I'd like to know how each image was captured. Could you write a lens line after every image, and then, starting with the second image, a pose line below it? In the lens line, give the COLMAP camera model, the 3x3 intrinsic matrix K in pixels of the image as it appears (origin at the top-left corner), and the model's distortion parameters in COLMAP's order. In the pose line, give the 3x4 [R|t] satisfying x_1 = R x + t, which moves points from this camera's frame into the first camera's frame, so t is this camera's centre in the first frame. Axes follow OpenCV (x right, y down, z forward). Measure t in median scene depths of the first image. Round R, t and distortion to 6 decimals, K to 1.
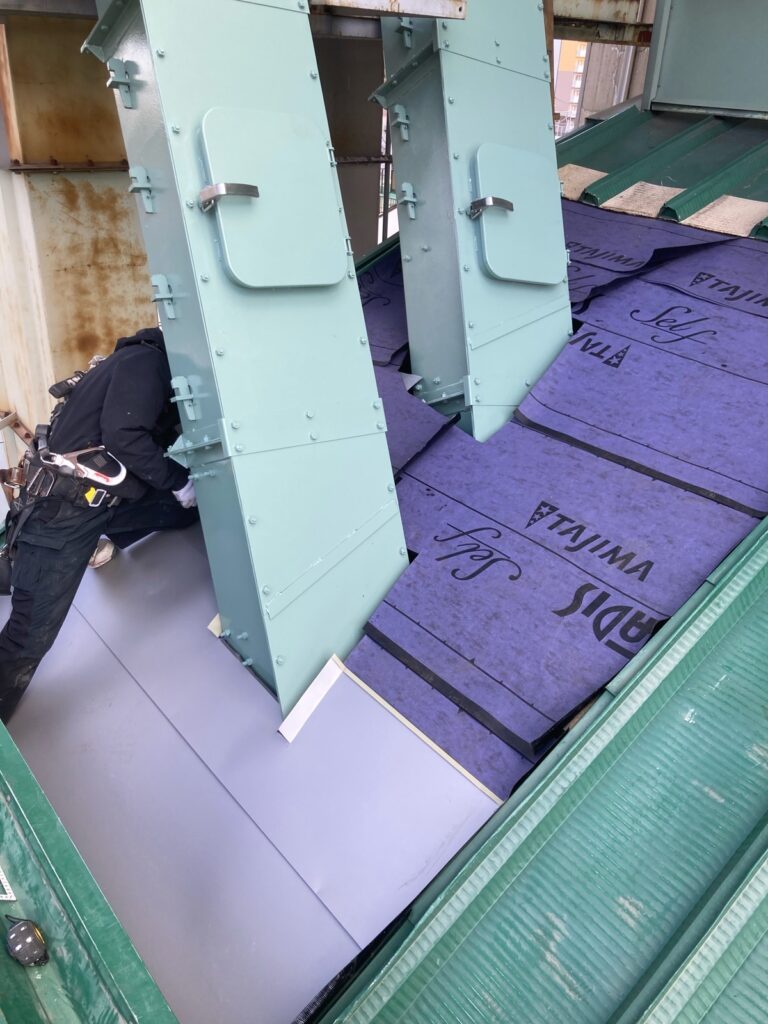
lens RADIAL K [[831.5, 0, 386.0], [0, 831.5, 504.9], [0, 0, 1]] dist [0.007508, 0.008569]
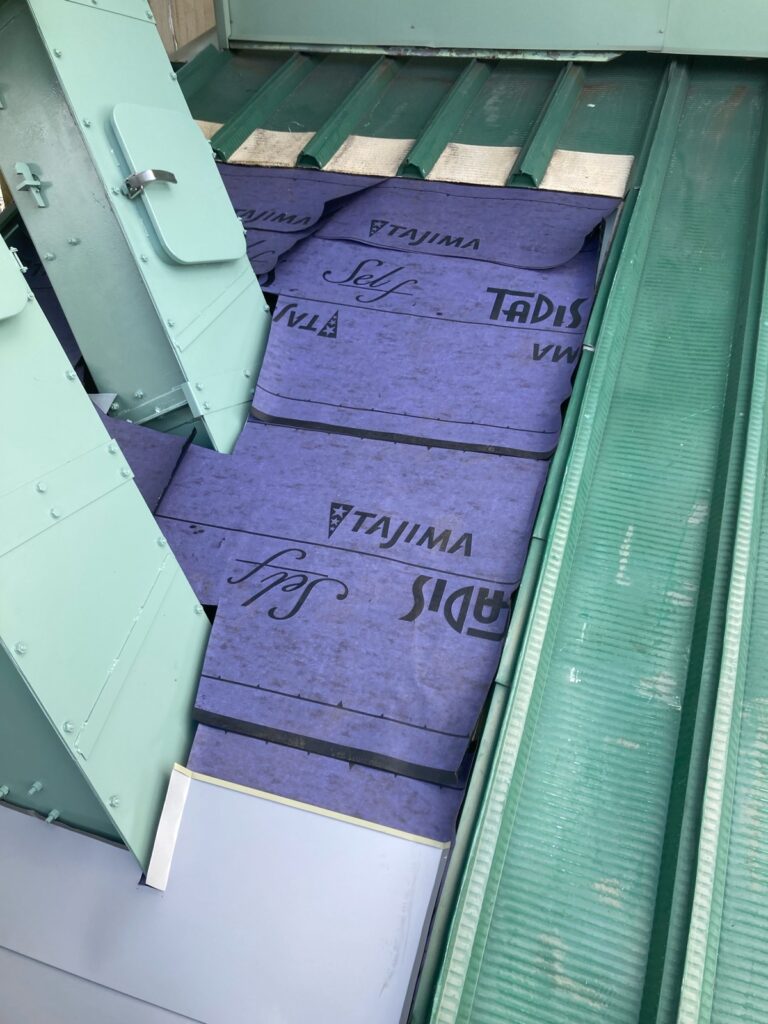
lens RADIAL K [[819.6, 0, 393.3], [0, 819.6, 509.3], [0, 0, 1]] dist [0.058299, -0.096085]
pose [[0.849773, -0.301541, 0.432387, -0.126485], [0.272011, 0.953428, 0.130323, -0.084500], [-0.451547, 0.006869, 0.892221, 0.150564]]
